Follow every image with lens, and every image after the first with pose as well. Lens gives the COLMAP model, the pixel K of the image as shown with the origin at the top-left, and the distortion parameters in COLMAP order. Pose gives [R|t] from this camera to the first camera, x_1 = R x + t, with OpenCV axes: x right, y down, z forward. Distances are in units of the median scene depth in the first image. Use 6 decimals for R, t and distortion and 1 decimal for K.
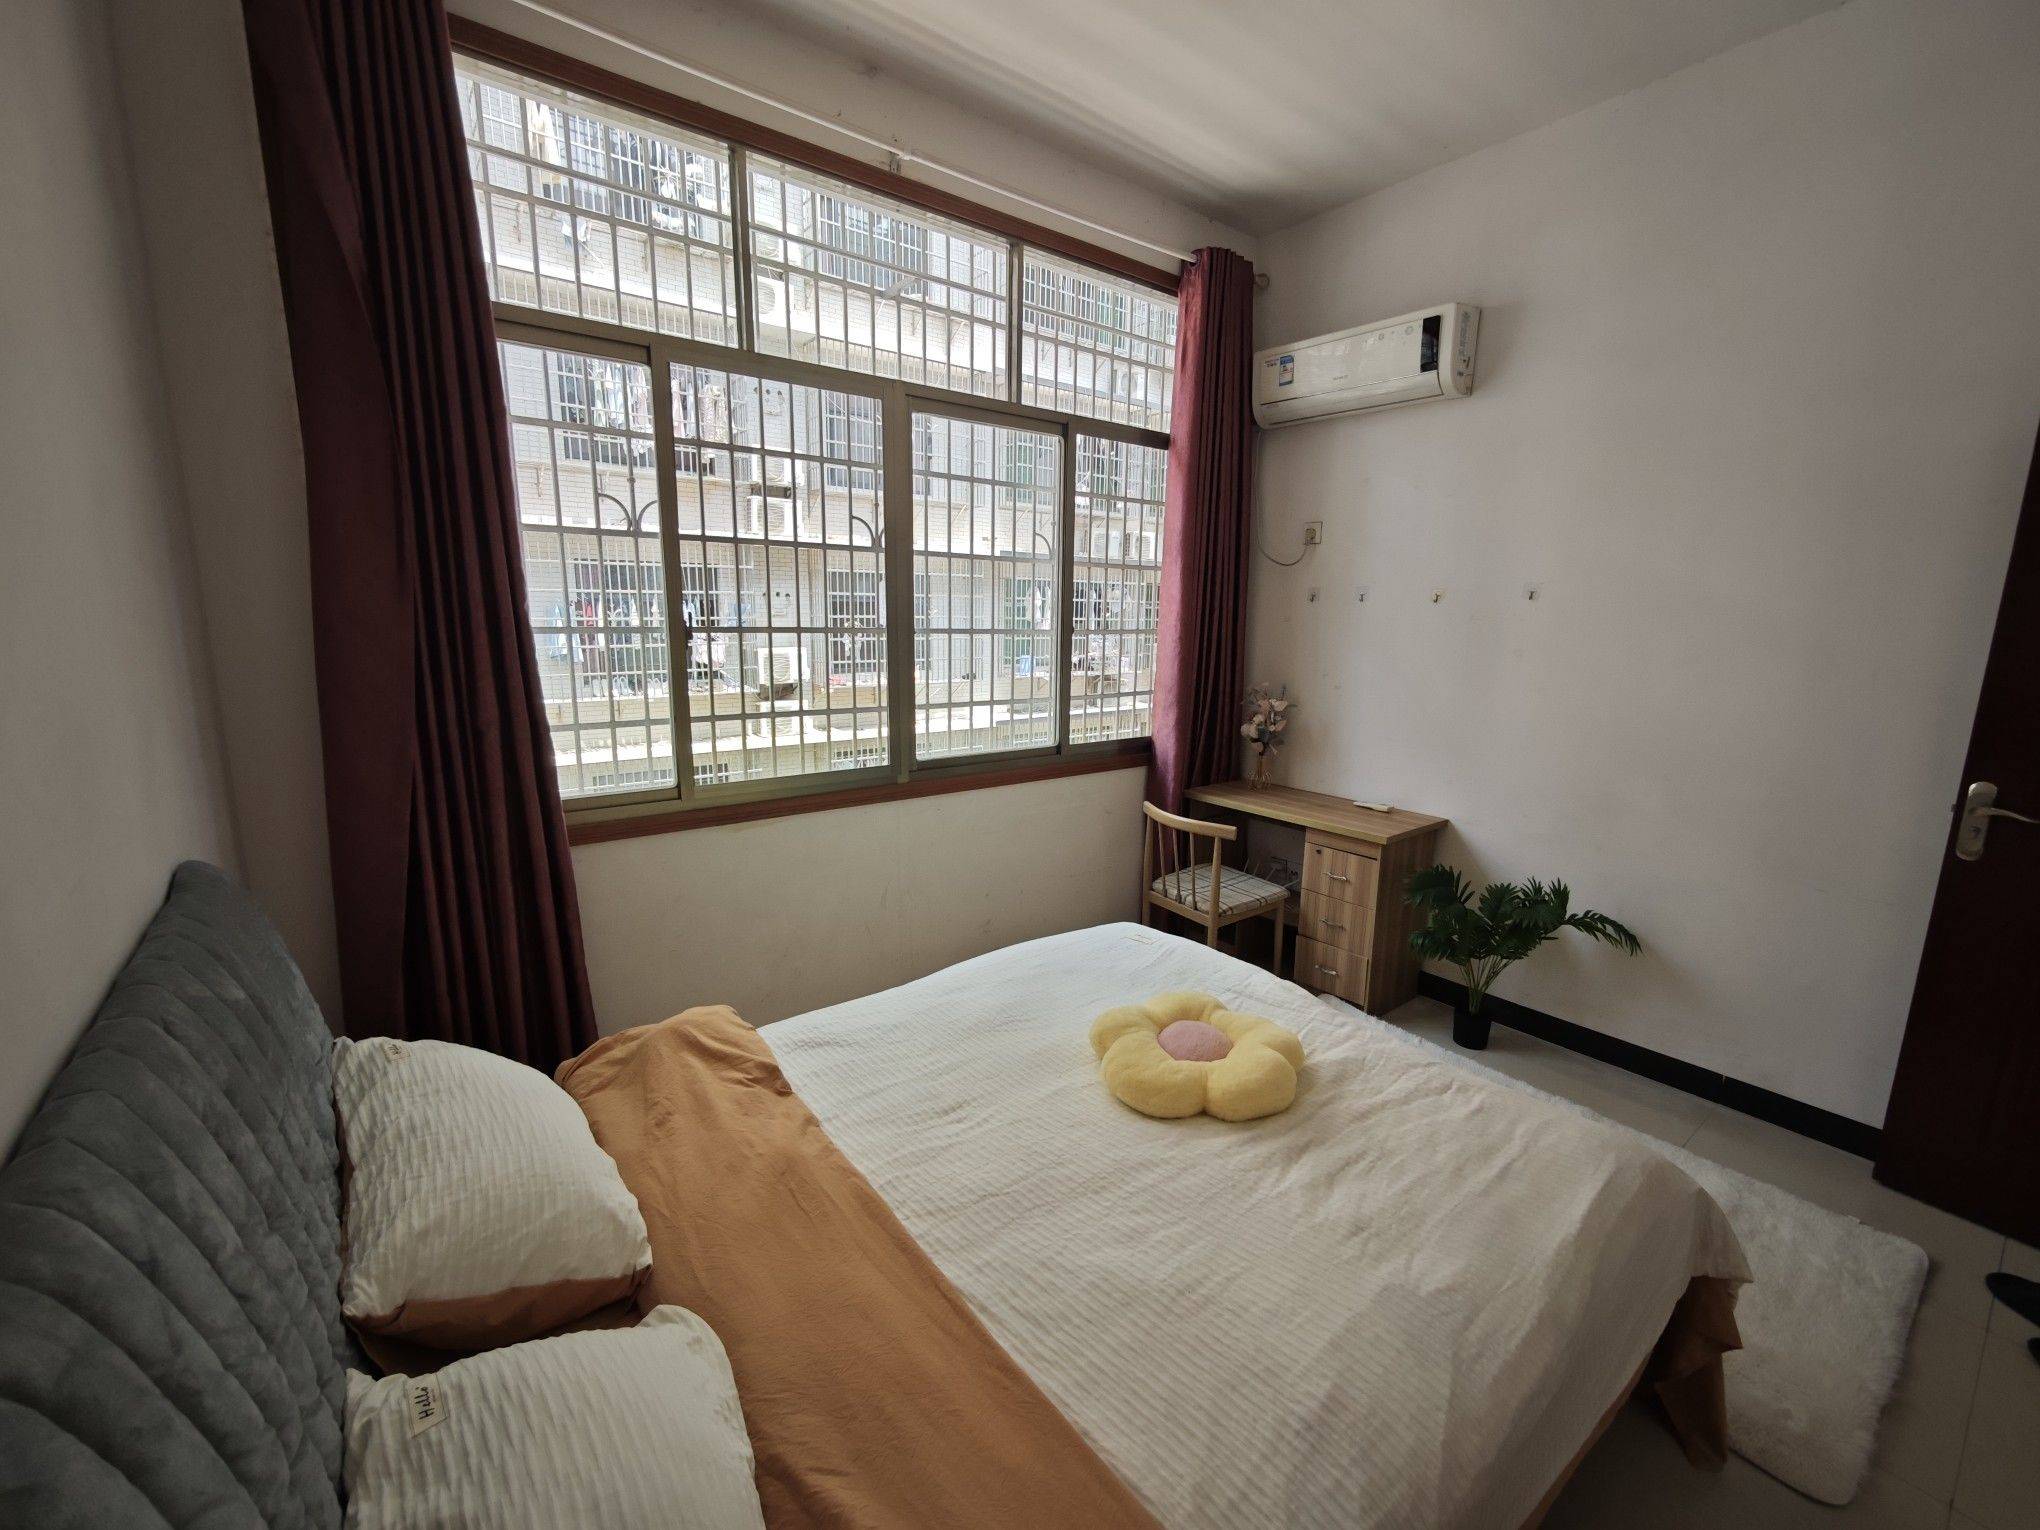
lens RADIAL K [[858.2, 0, 1020.0], [0, 858.2, 765.0], [0, 0, 1]] dist [0.011597, -0.000002]
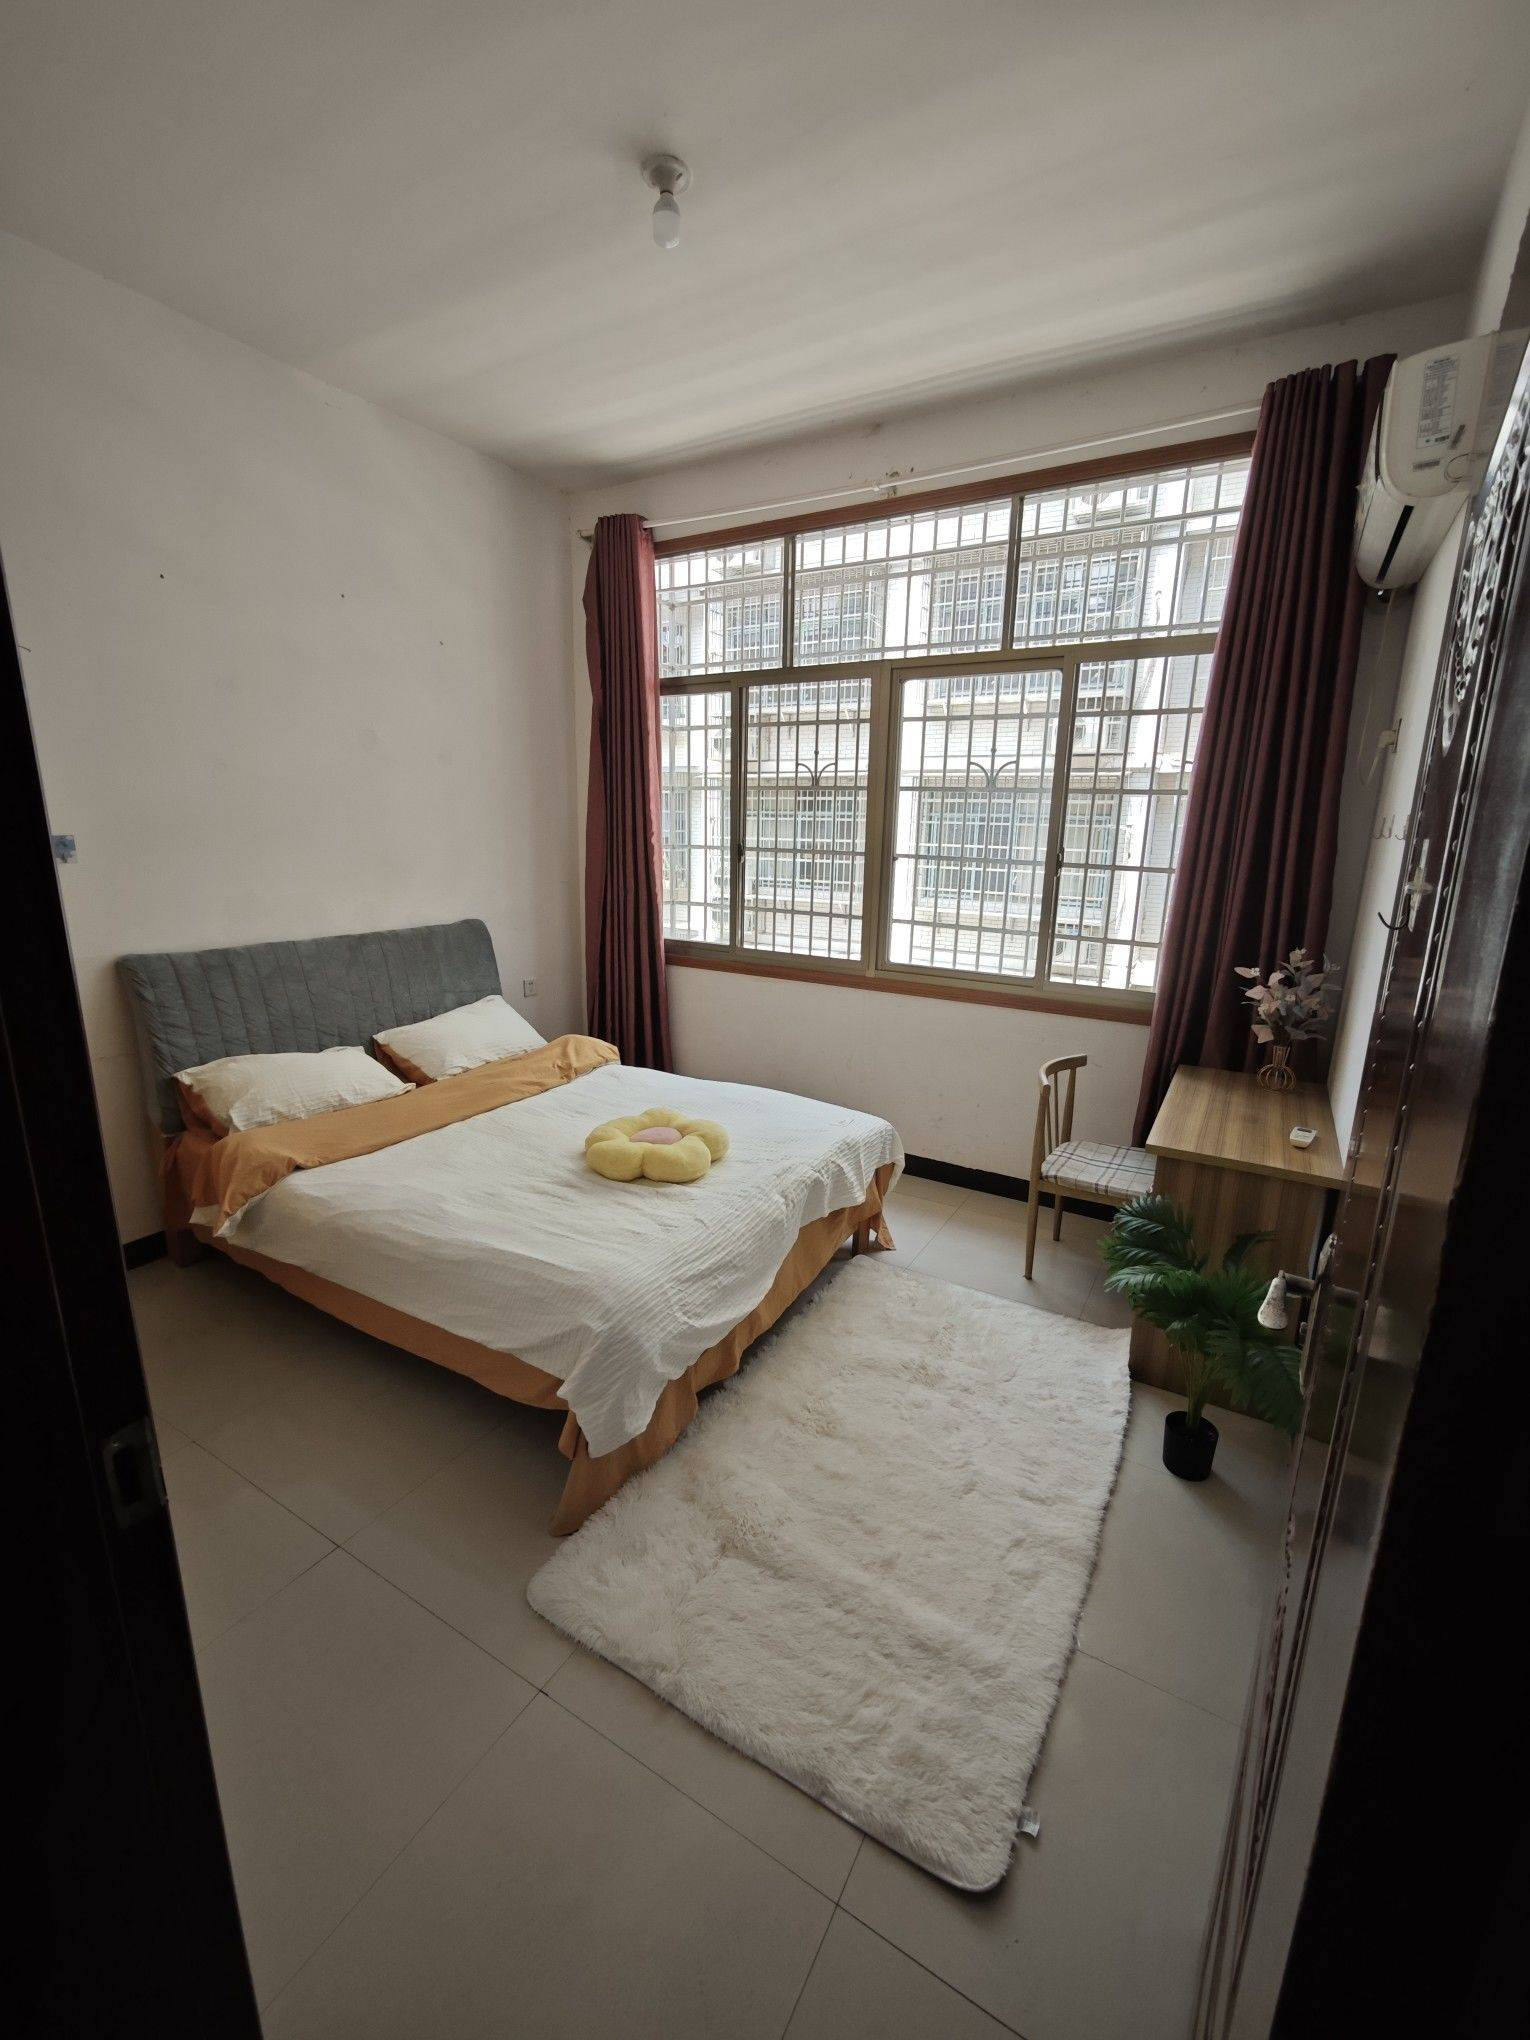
lens RADIAL K [[856.7, 0, 741.1], [0, 856.7, 1053.2], [0, 0, 1]] dist [-0.050606, -0.000041]
pose [[0.339309, 0.223559, -0.913724, 1.143254], [-0.193068, 0.967220, 0.164953, -0.051739], [0.920649, 0.120441, 0.371348, 0.458638]]
